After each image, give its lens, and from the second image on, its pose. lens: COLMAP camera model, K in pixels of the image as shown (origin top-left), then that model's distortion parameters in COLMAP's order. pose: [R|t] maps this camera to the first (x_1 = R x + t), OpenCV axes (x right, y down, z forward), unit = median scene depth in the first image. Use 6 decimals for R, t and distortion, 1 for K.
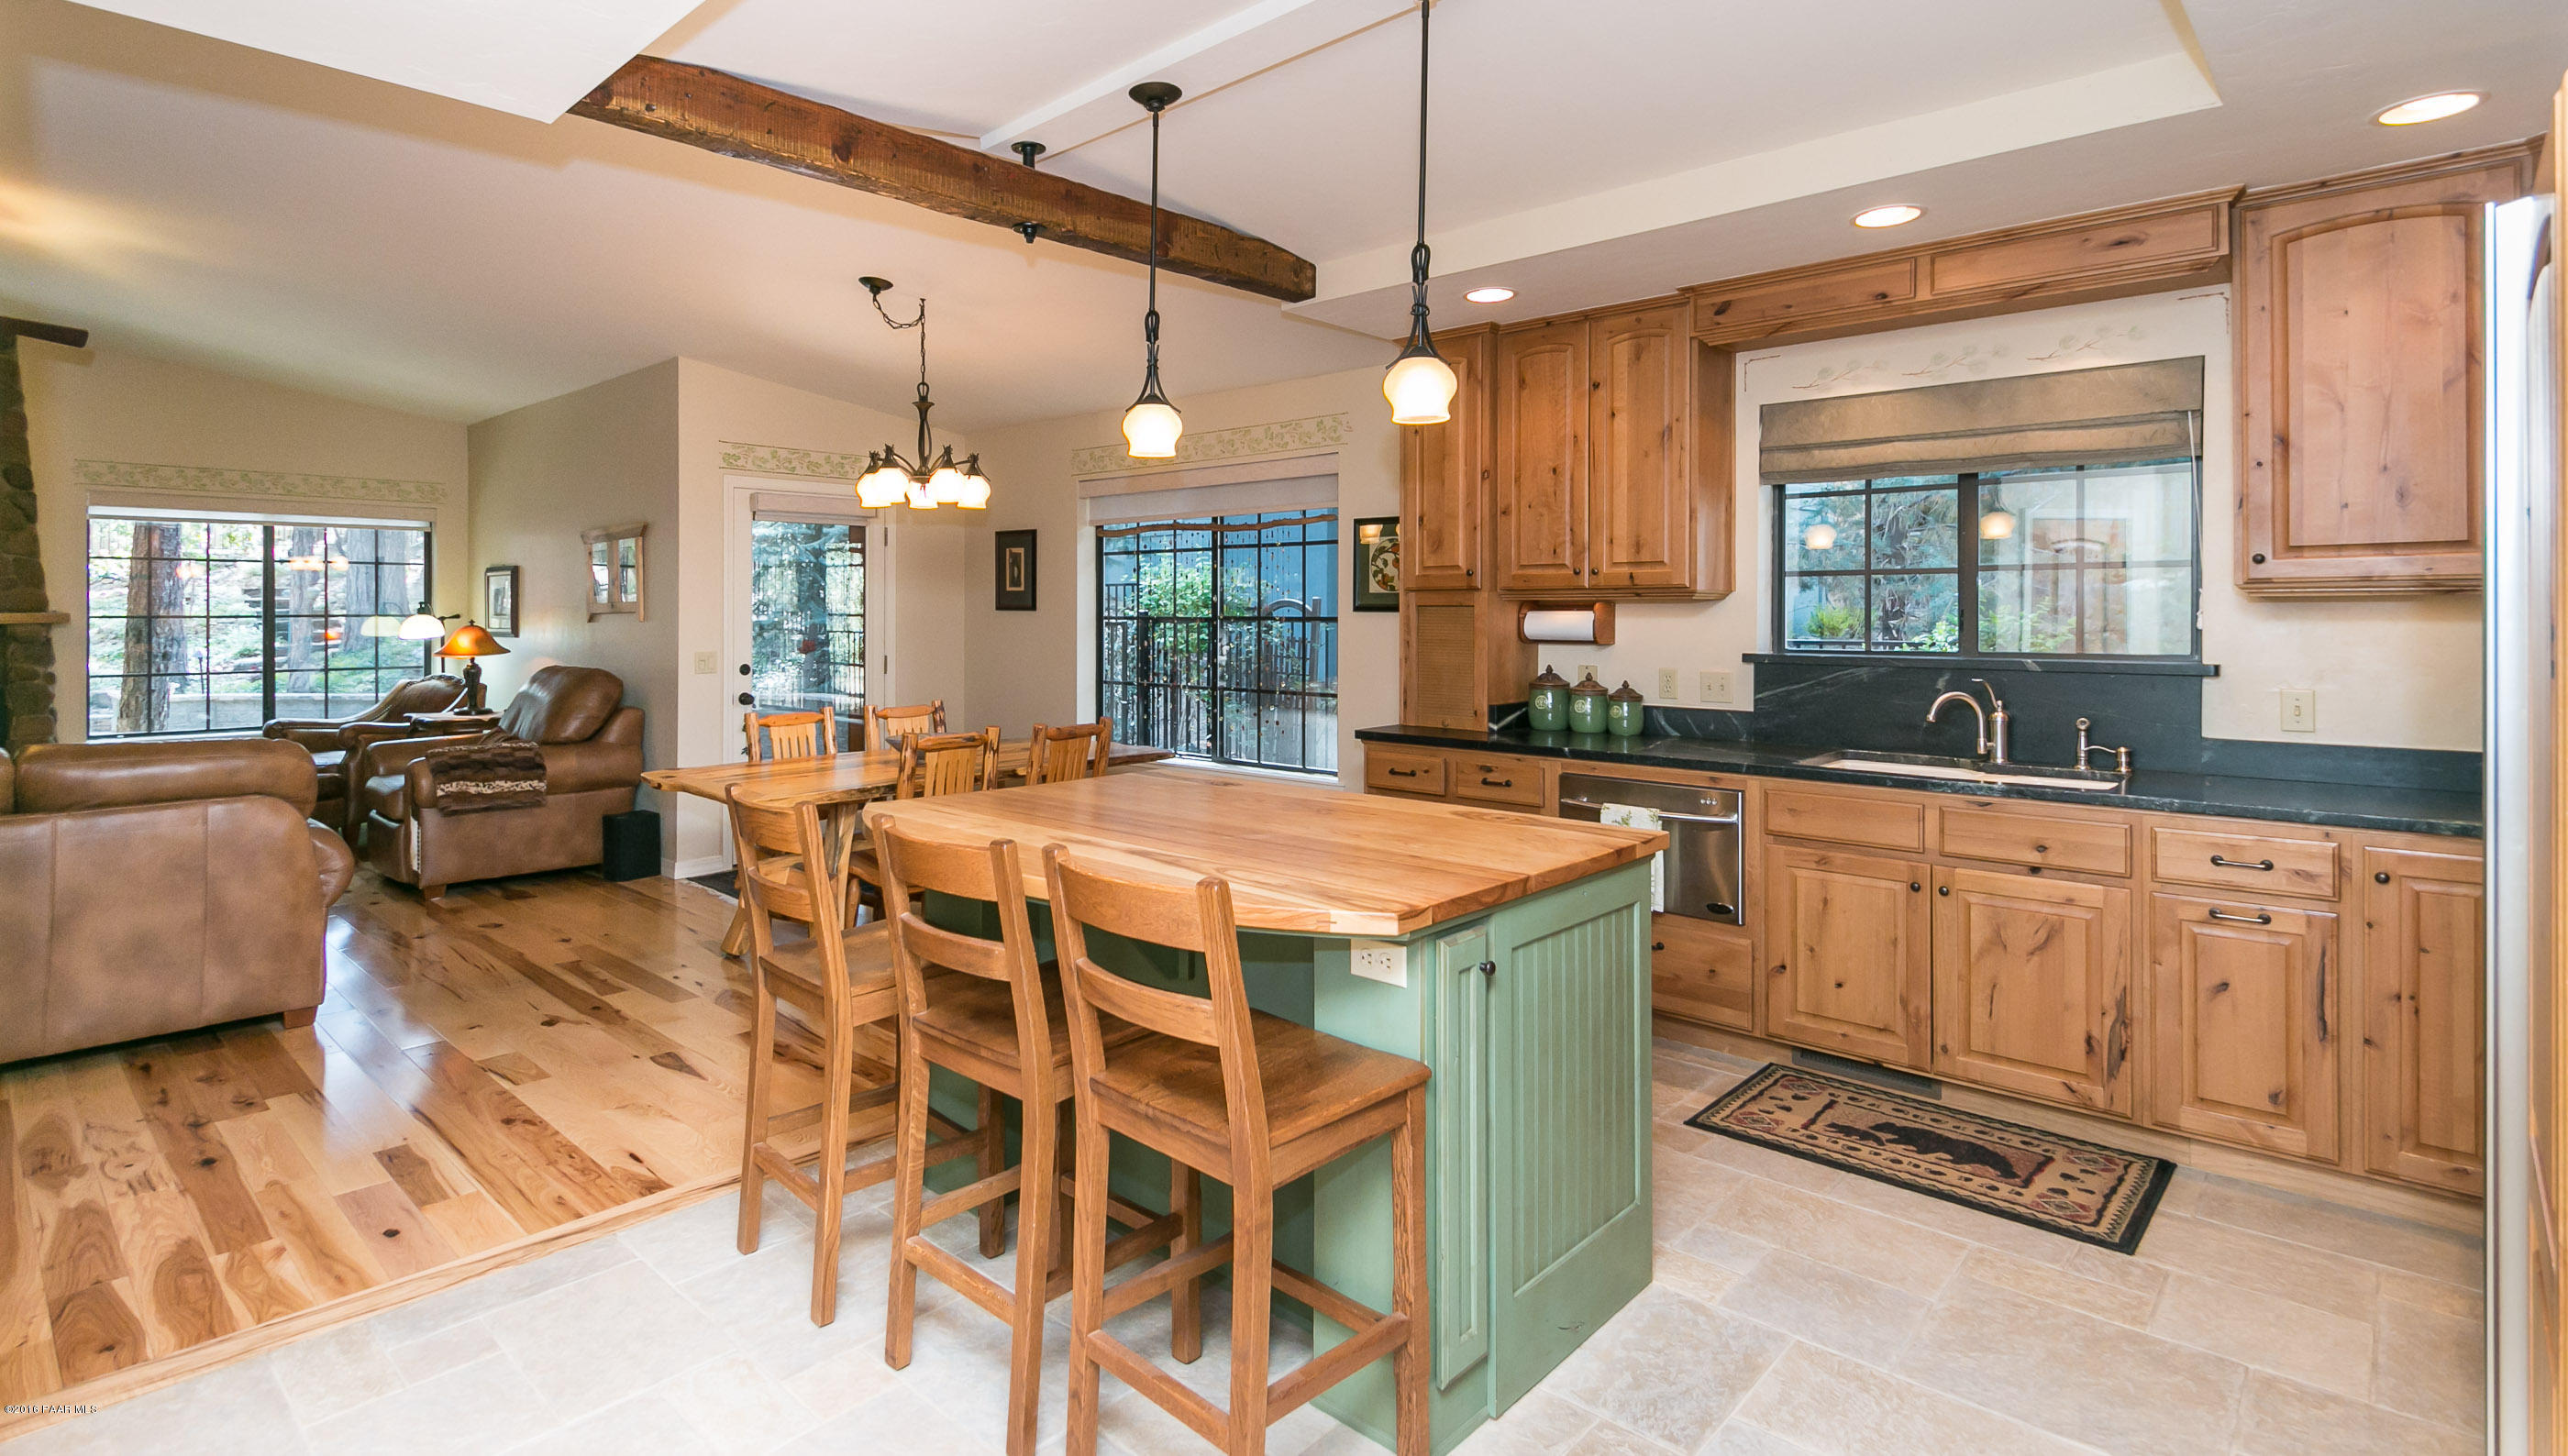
lens RADIAL K [[1269.2, 0, 1316.6], [0, 1269.2, 597.3], [0, 0, 1]] dist [-0.014004, -0.003600]
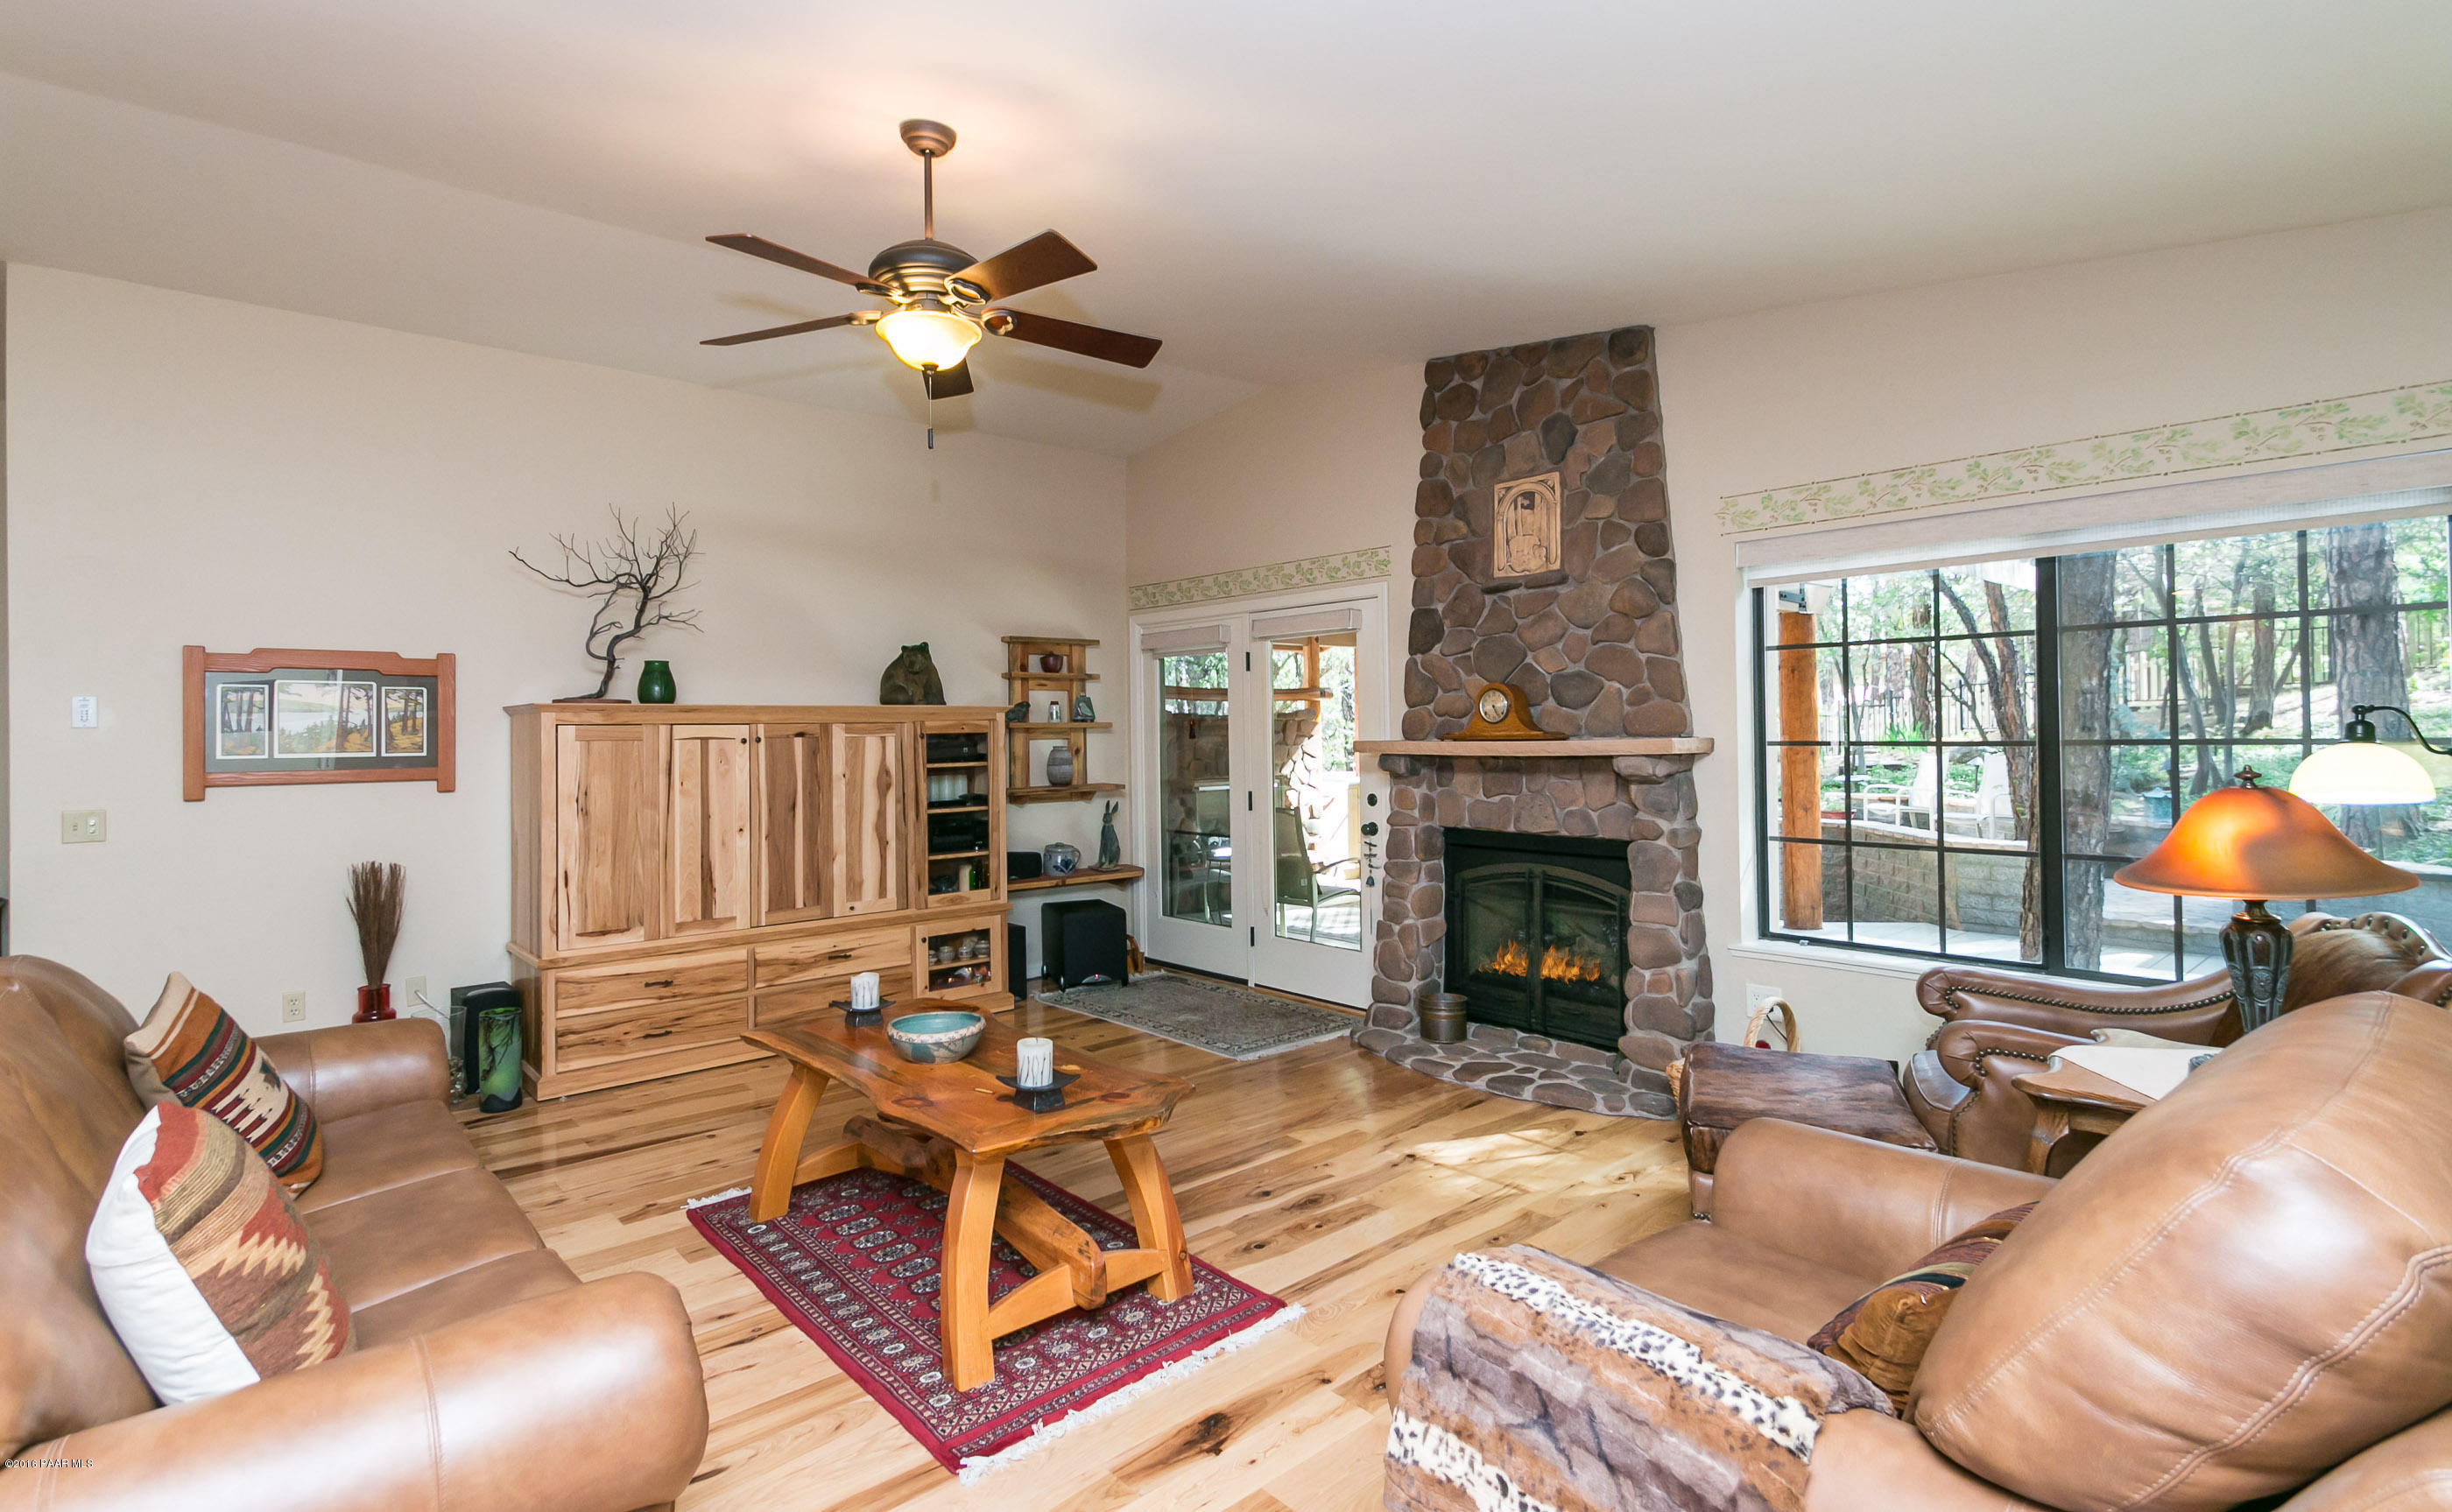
lens RADIAL K [[1149.5, 0, 1138.8], [0, 1149.5, 723.4], [0, 0, 1]] dist [0.004824, -0.004970]
pose [[-0.176245, -0.007287, -0.984319, -0.458353], [0.022428, 0.999683, -0.011417, 0.006495], [0.984091, -0.024089, -0.176026, 1.015921]]
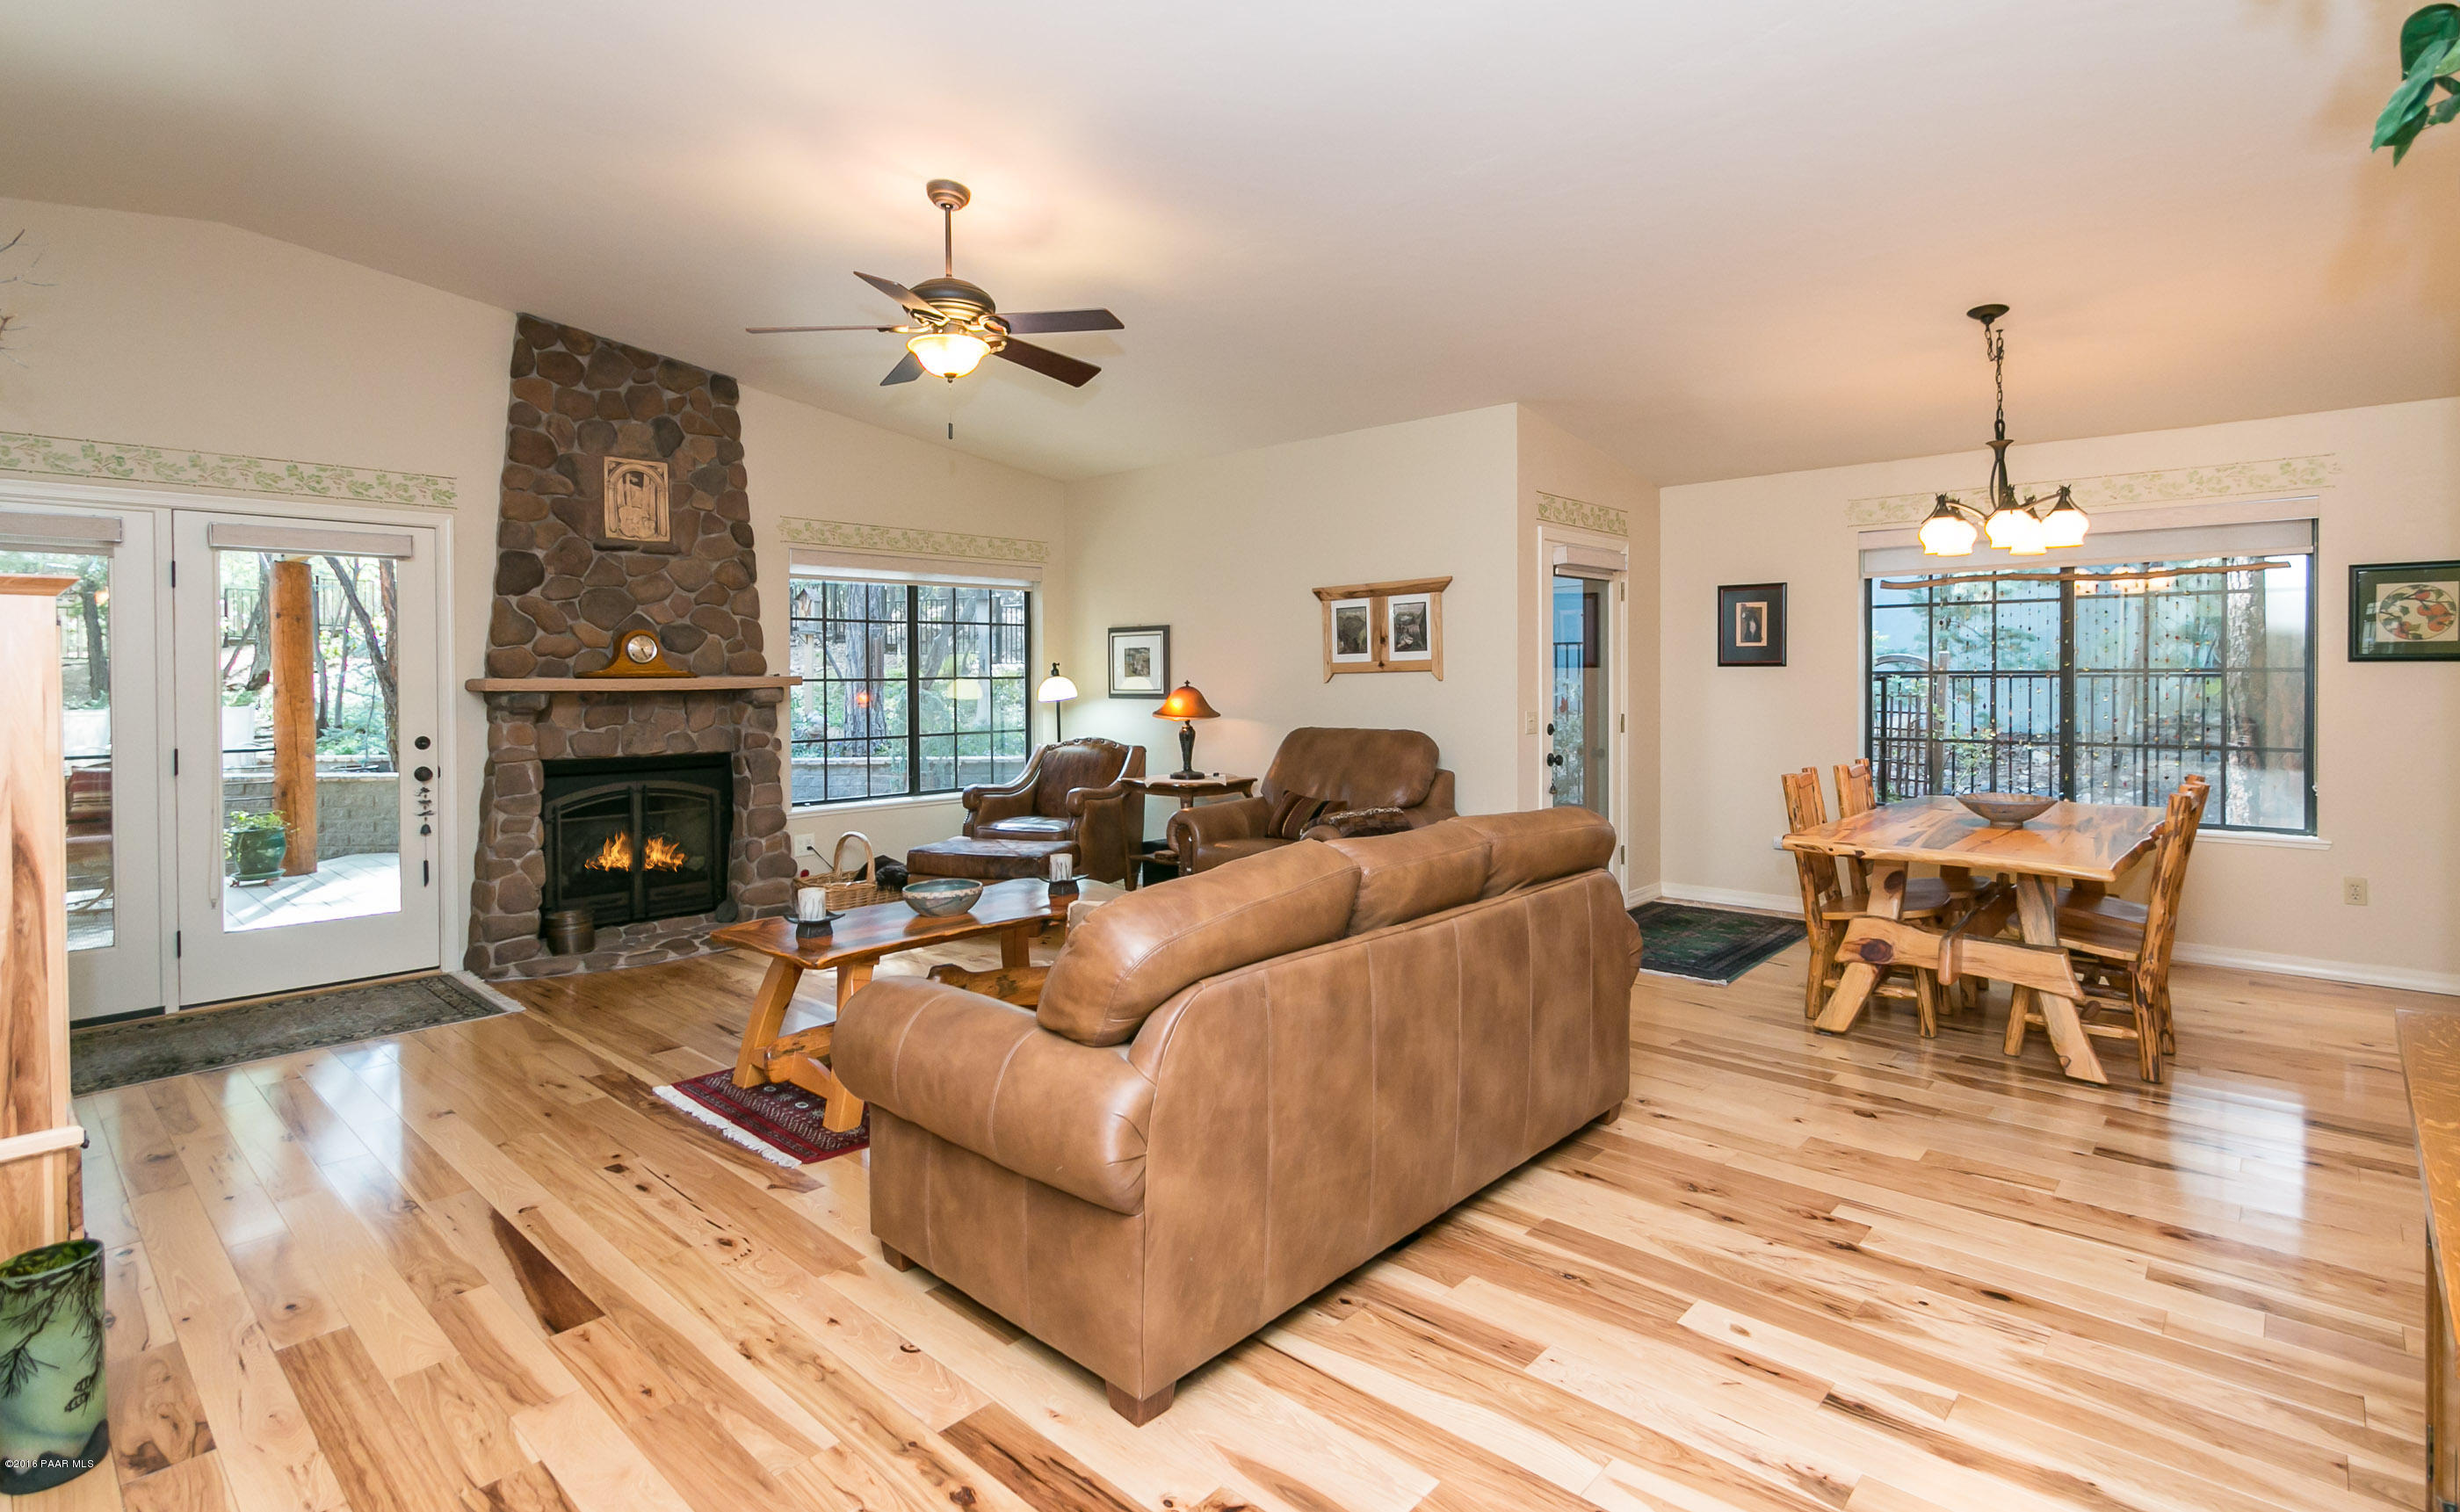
lens RADIAL K [[1208.1, 0, 1267.2], [0, 1208.1, 678.6], [0, 0, 1]] dist [-0.019537, -0.001156]
pose [[0.999945, -0.007349, -0.007434, -0.775230], [0.007453, 0.999874, 0.013986, 0.005237], [0.007330, -0.014040, 0.999875, 0.097934]]
